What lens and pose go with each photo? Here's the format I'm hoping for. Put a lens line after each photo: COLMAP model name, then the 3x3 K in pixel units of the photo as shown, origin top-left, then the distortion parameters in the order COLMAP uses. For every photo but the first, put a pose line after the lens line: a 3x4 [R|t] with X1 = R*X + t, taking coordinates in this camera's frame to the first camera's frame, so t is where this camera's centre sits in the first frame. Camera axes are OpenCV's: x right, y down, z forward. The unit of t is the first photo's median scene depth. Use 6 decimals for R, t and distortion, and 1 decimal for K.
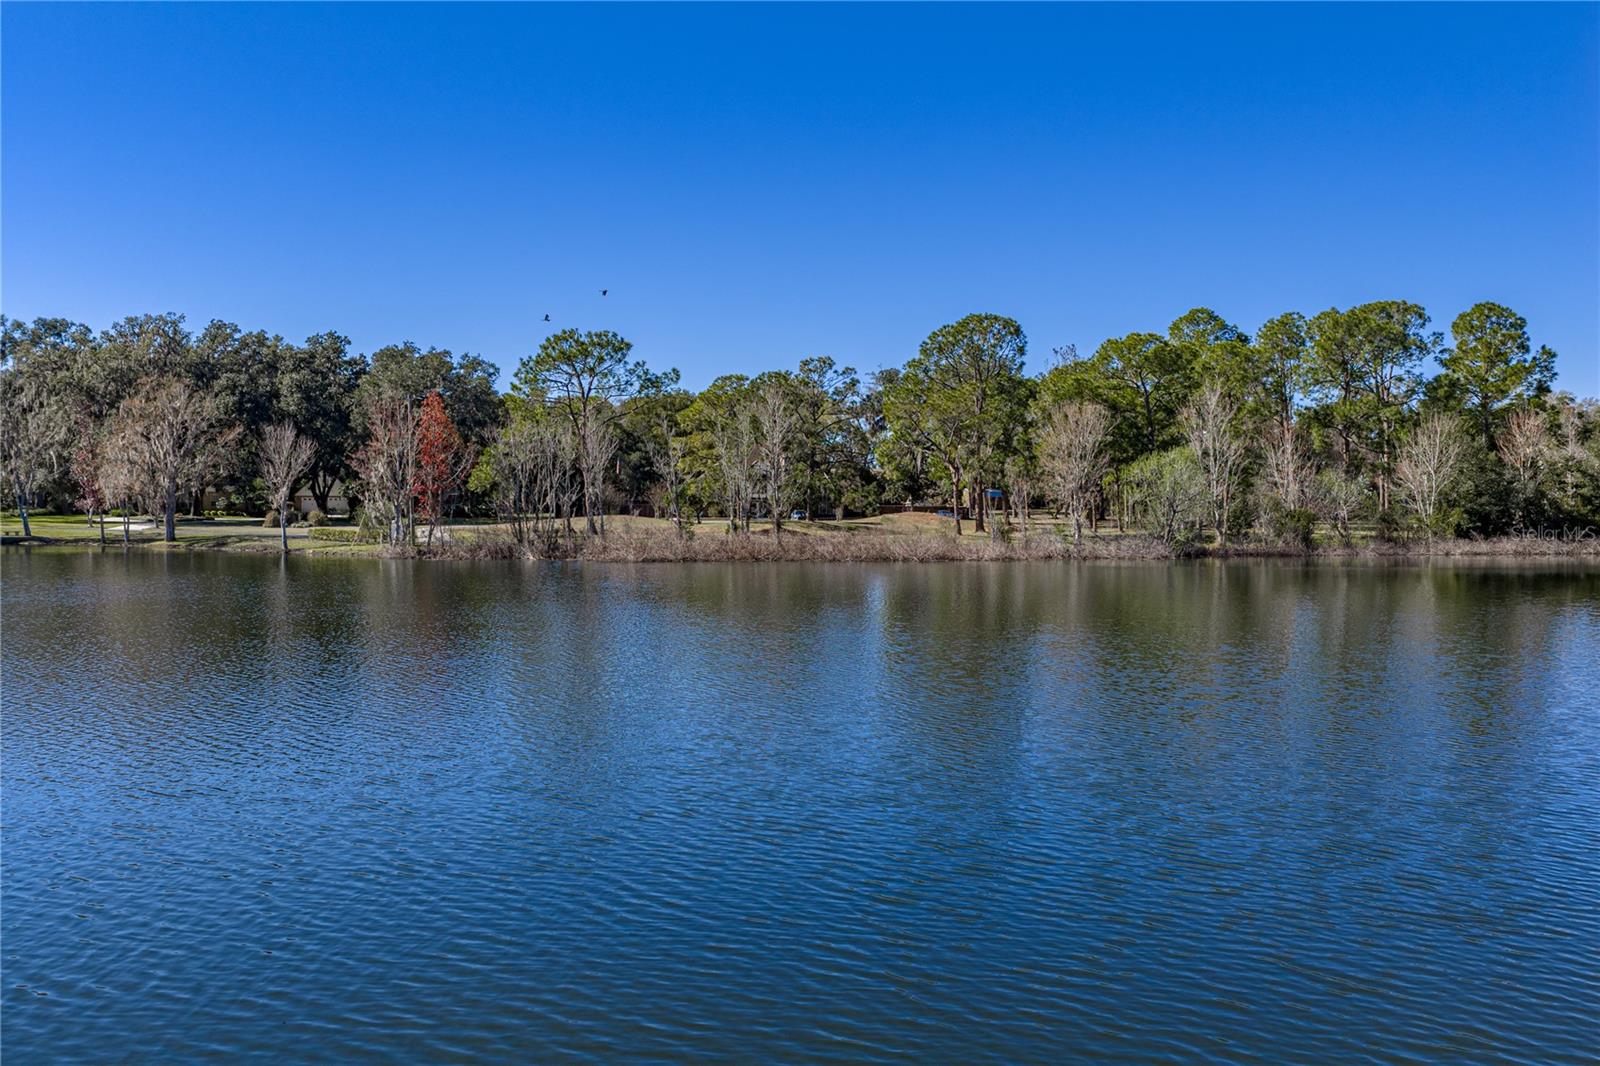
lens RADIAL K [[1304.9, 0, 800.0], [0, 1304.9, 533.0], [0, 0, 1]] dist [-0.002748, -0.001551]
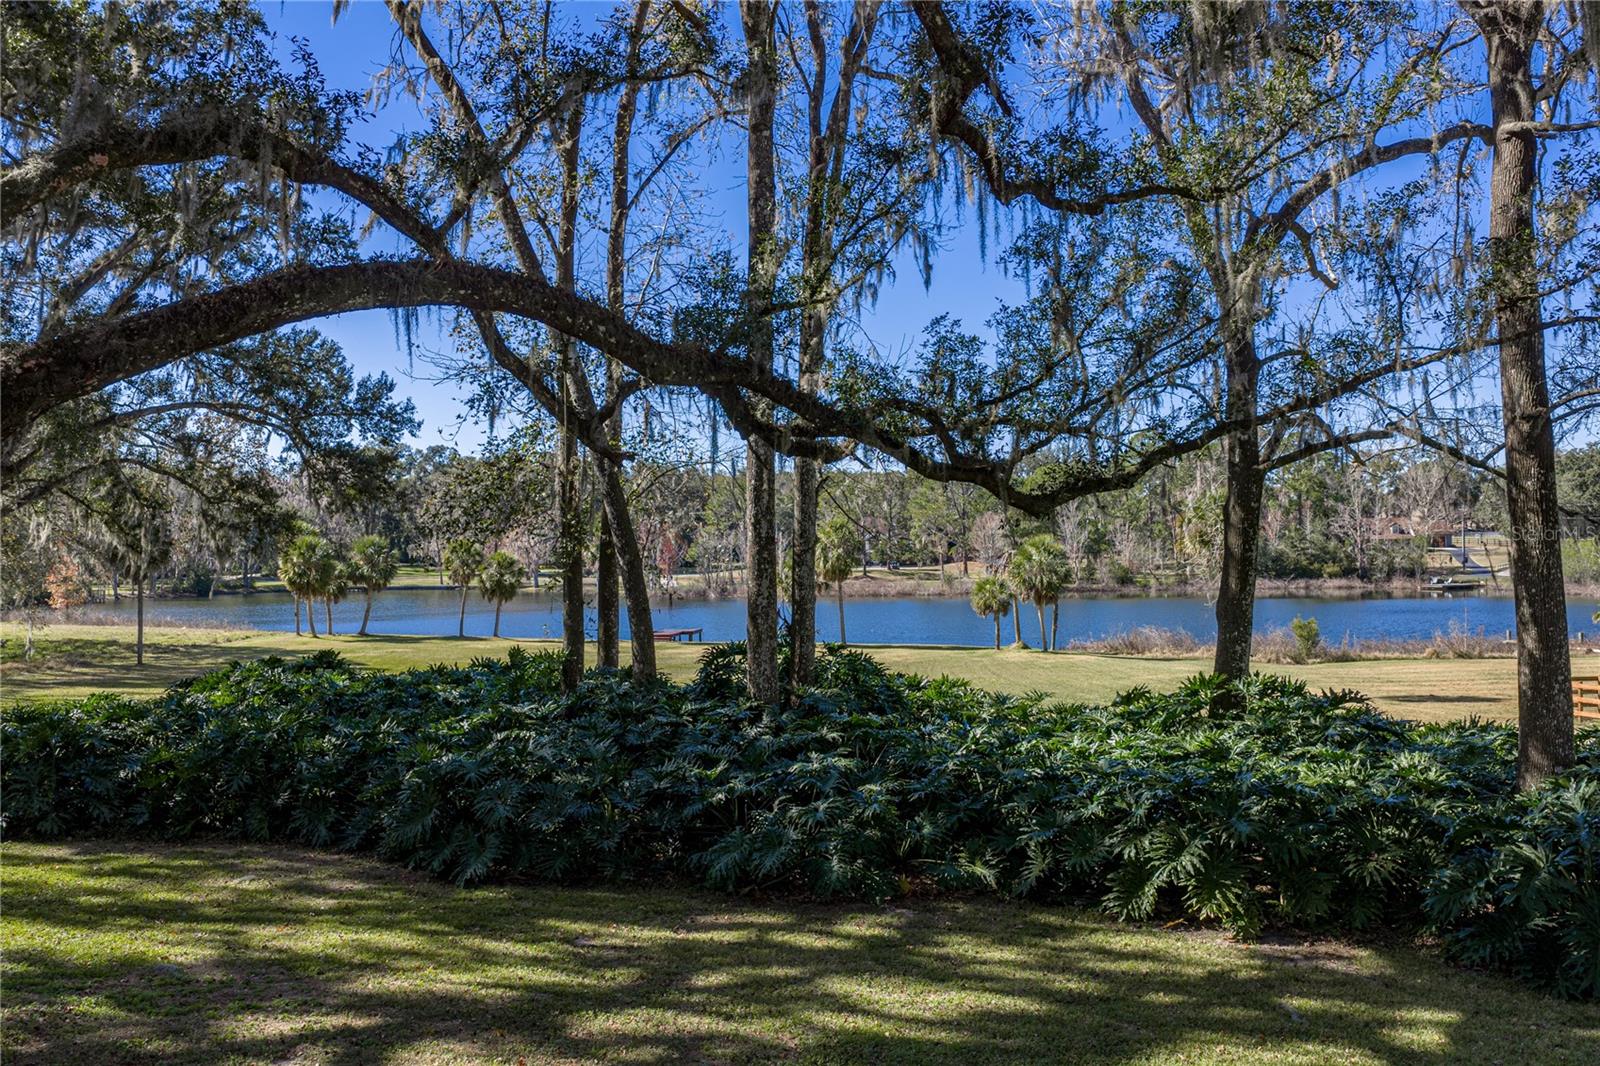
lens RADIAL K [[1323.7, 0, 823.5], [0, 1323.7, 544.9], [0, 0, 1]] dist [0.001212, -0.005865]
pose [[0.987305, -0.013155, -0.158292, 0.226317], [0.010961, 0.999832, -0.014724, -0.021364], [0.158459, 0.012802, 0.987283, -0.797322]]
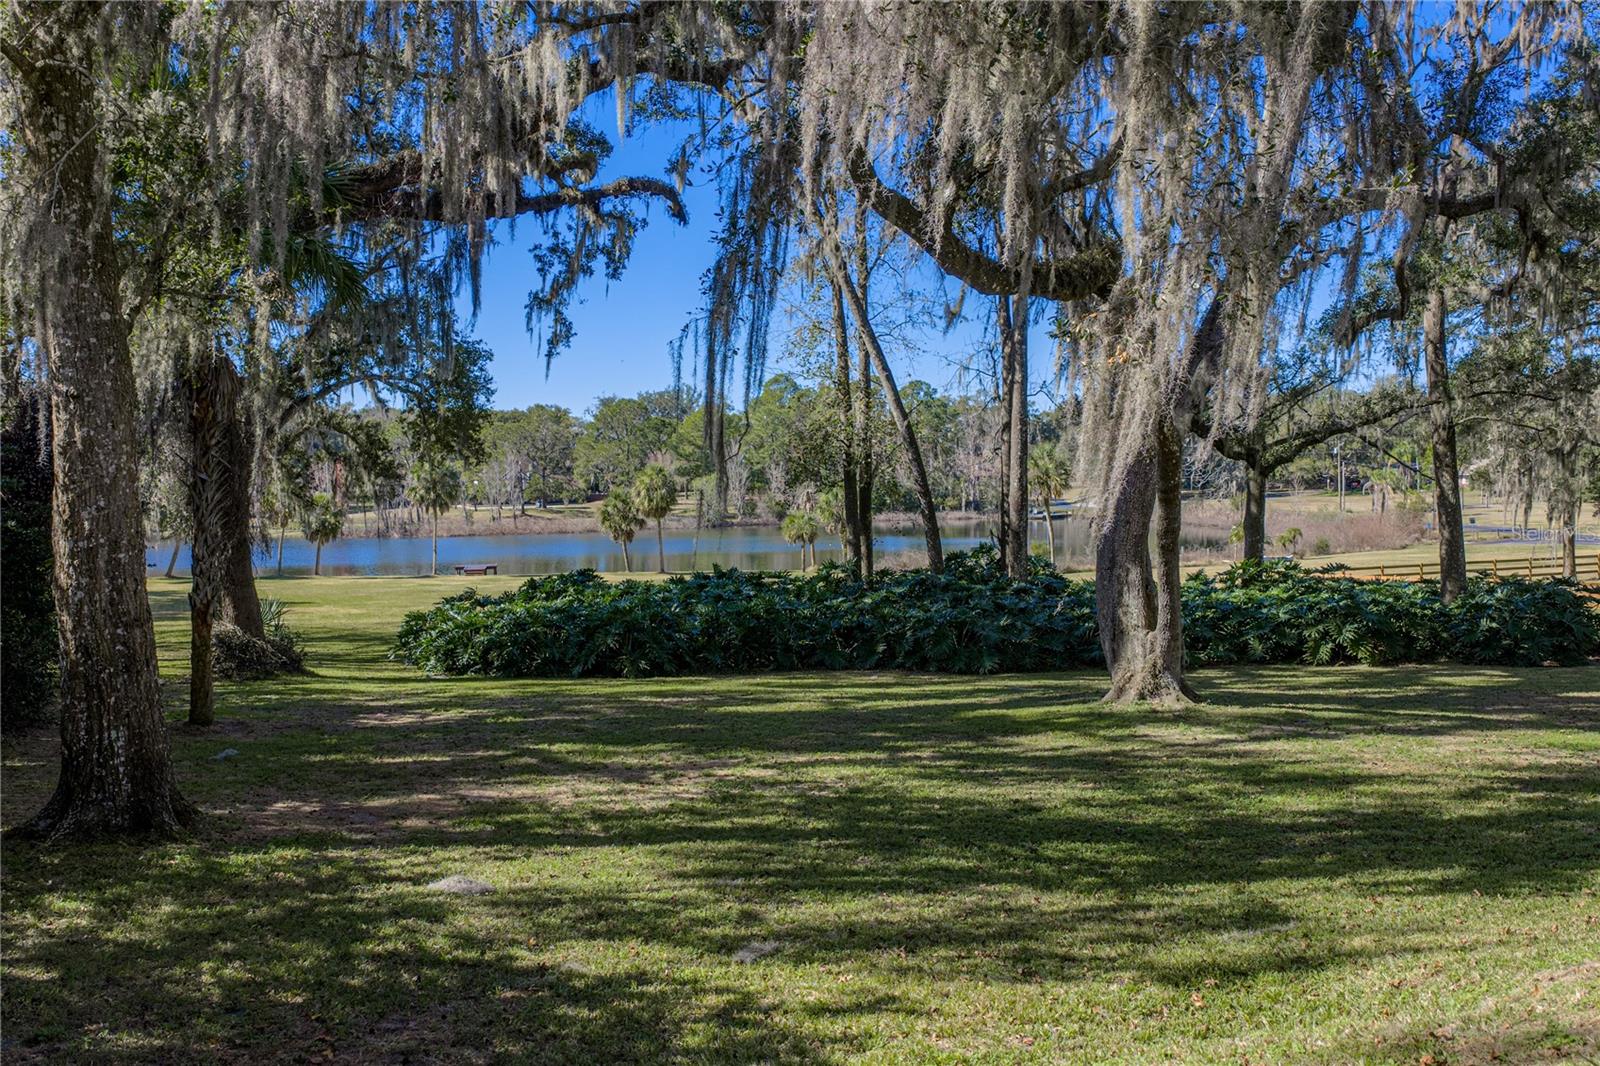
lens RADIAL K [[1323.7, 0, 823.5], [0, 1323.7, 544.9], [0, 0, 1]] dist [0.001212, -0.005865]
pose [[0.985566, -0.026721, 0.167169, 0.086855], [0.020647, 0.999066, 0.037965, -0.024173], [-0.168027, -0.033966, 0.985197, -0.920082]]
